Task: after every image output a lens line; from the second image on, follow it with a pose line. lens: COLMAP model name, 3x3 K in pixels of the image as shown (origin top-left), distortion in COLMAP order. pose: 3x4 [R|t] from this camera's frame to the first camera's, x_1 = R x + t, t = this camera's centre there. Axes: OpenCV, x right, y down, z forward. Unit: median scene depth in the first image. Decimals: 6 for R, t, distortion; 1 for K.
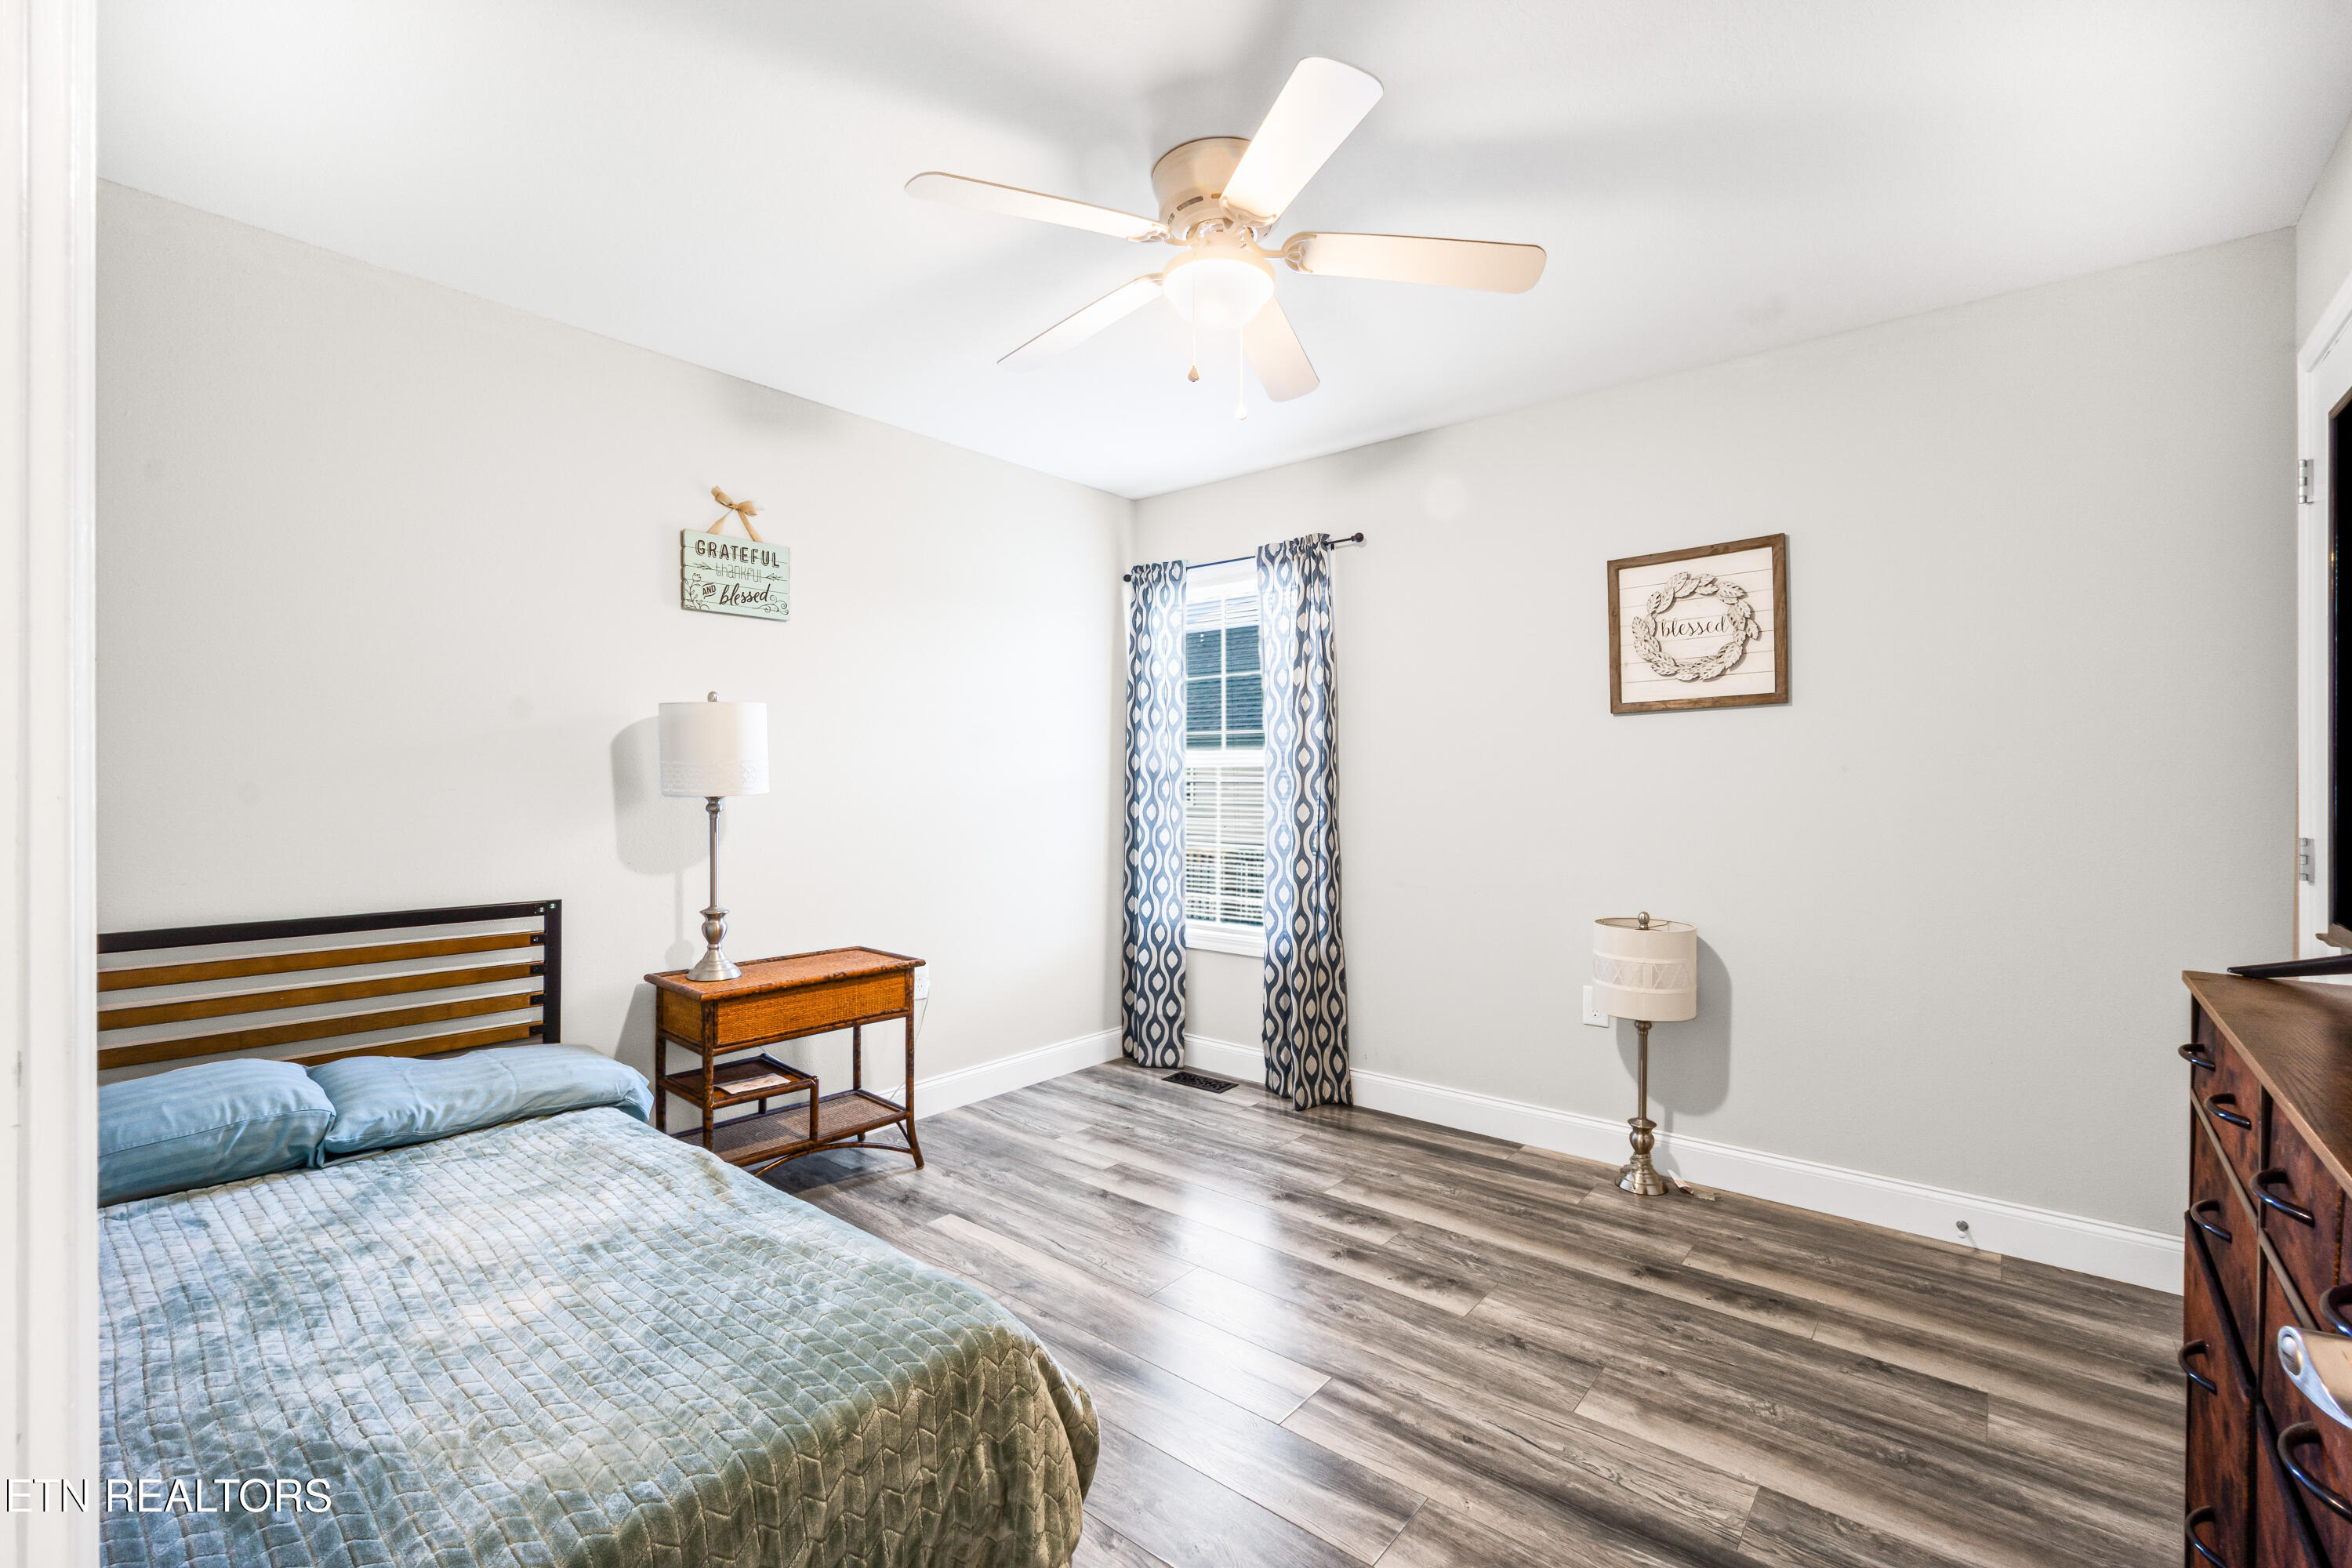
lens RADIAL K [[1042.4, 0, 1175.4], [0, 1042.4, 784.1], [0, 0, 1]] dist [-0.001507, 0.001361]
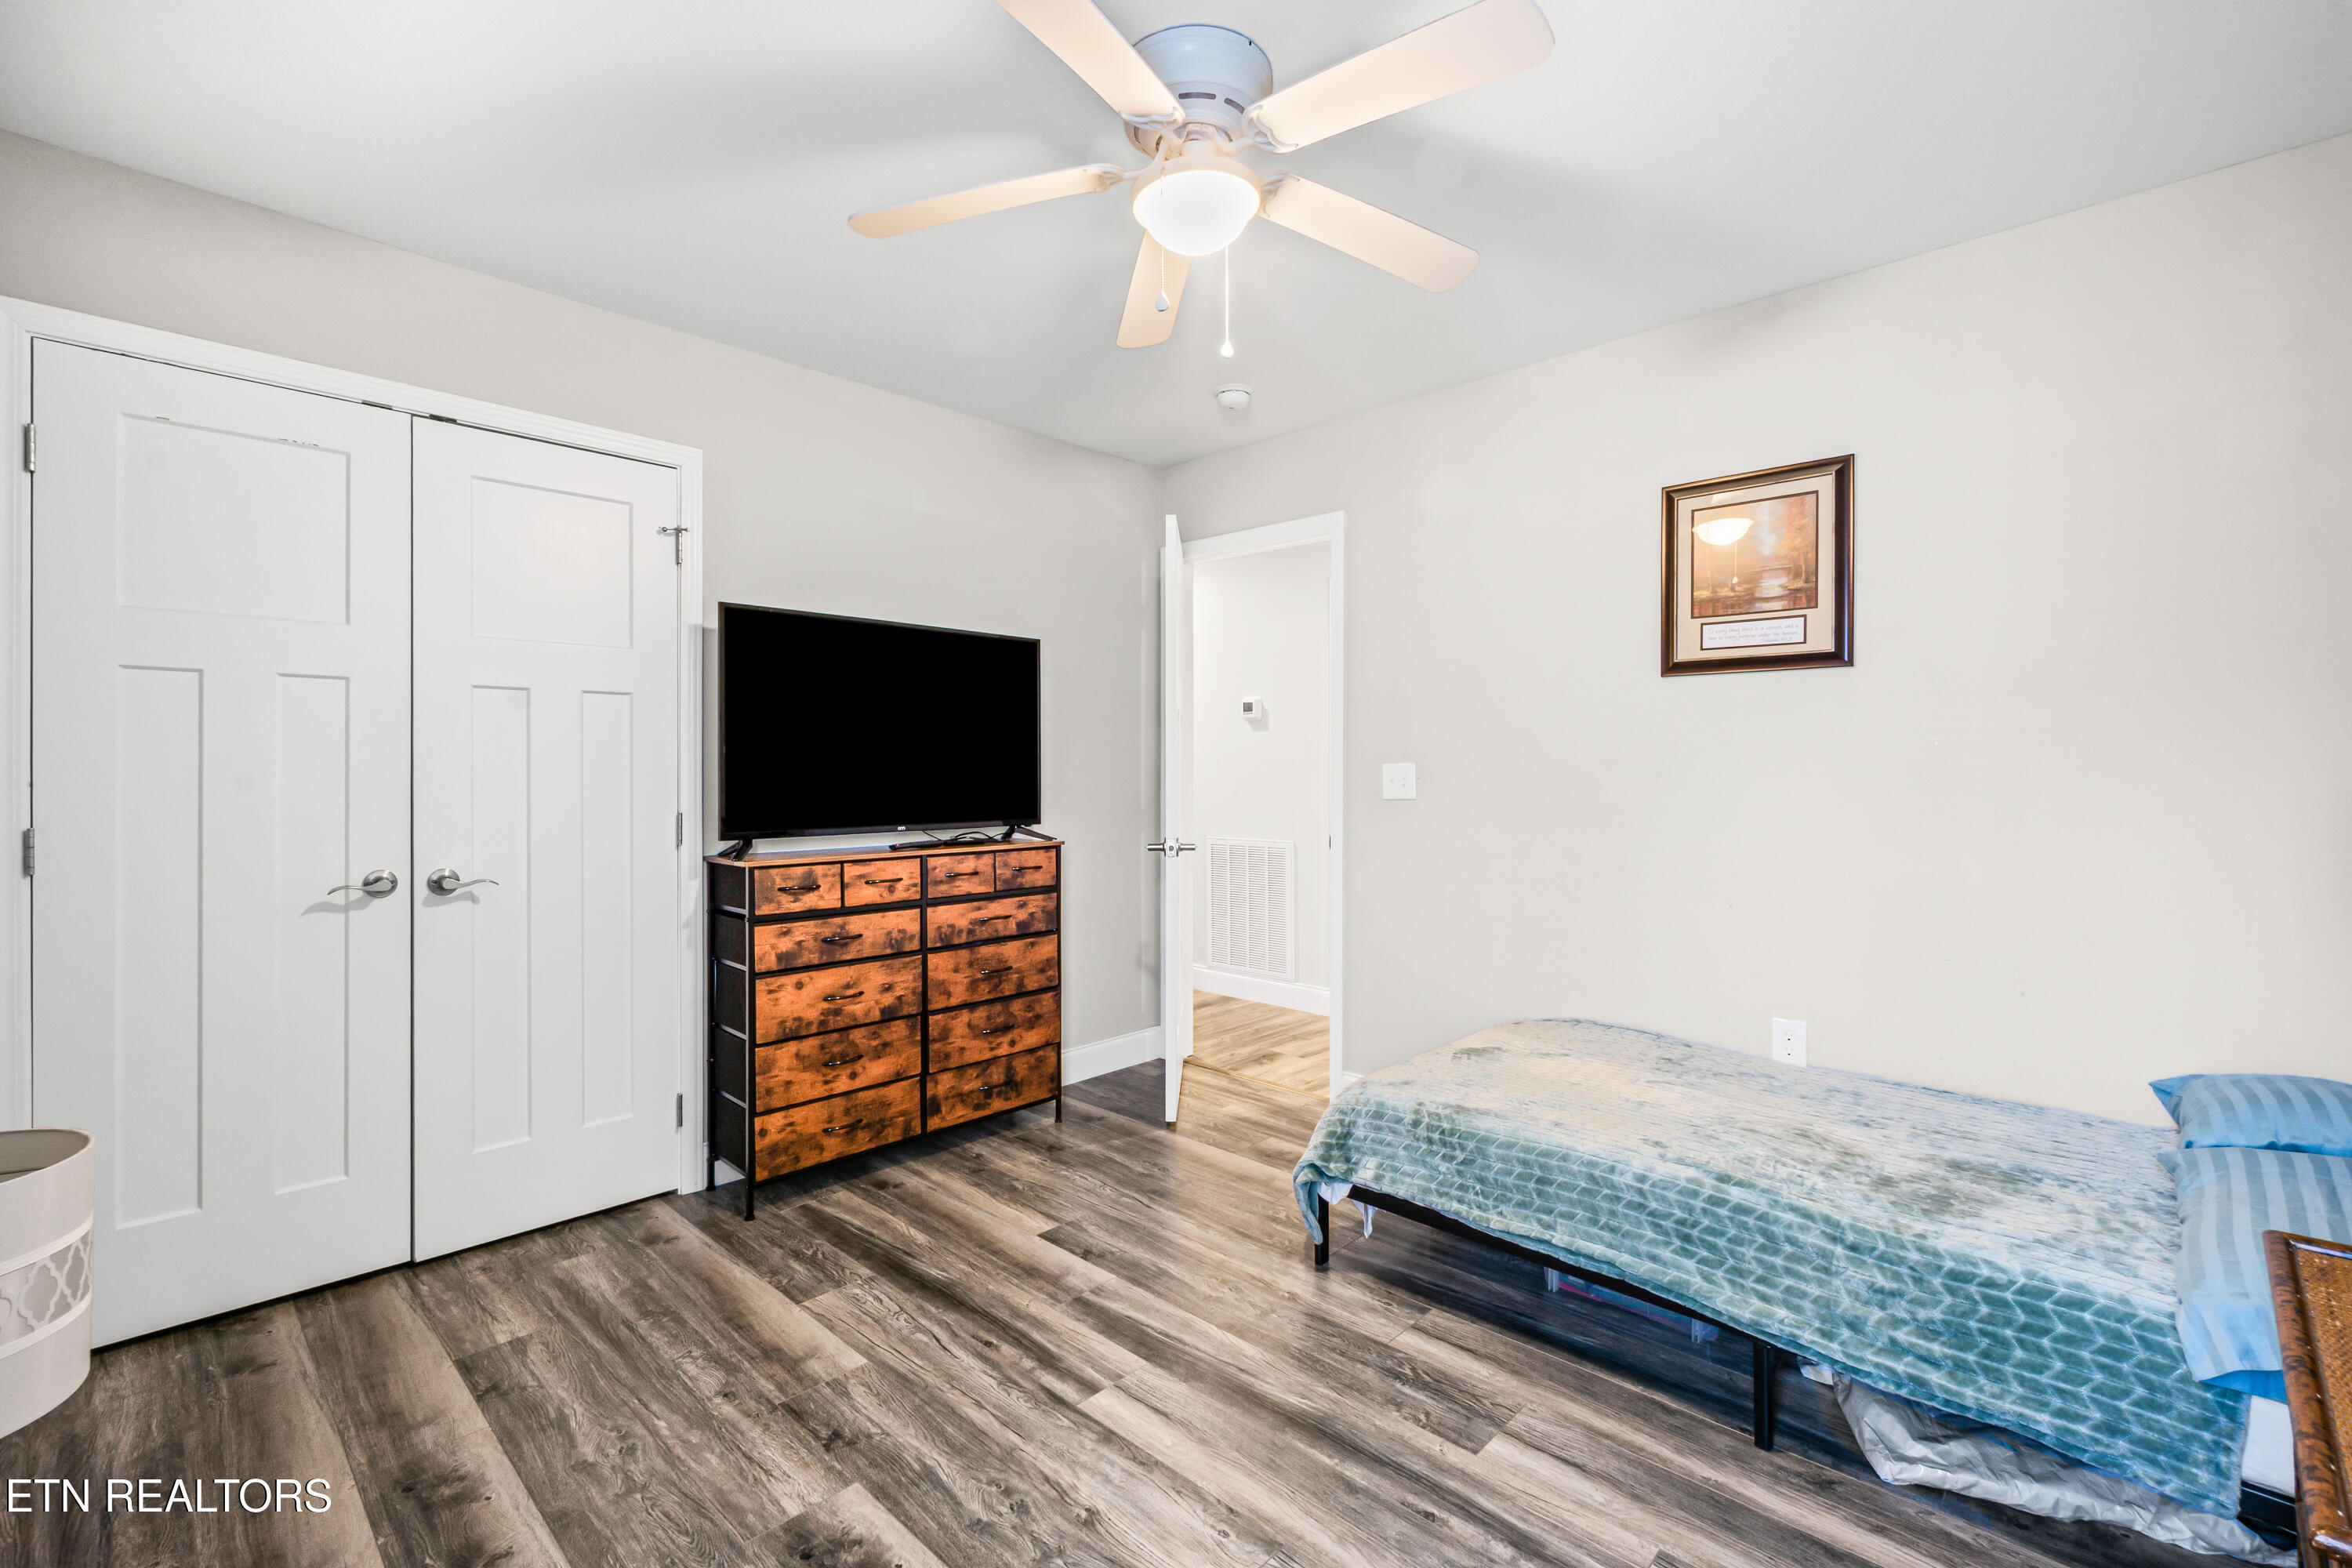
lens RADIAL K [[1042.4, 0, 1172.5], [0, 1042.4, 775.3], [0, 0, 1]] dist [-0.001507, 0.001361]
pose [[-0.997797, -0.005378, 0.066118, 0.005407], [-0.005442, 0.999985, -0.000781, 0.002797], [-0.066112, -0.001139, -0.997812, 1.929345]]
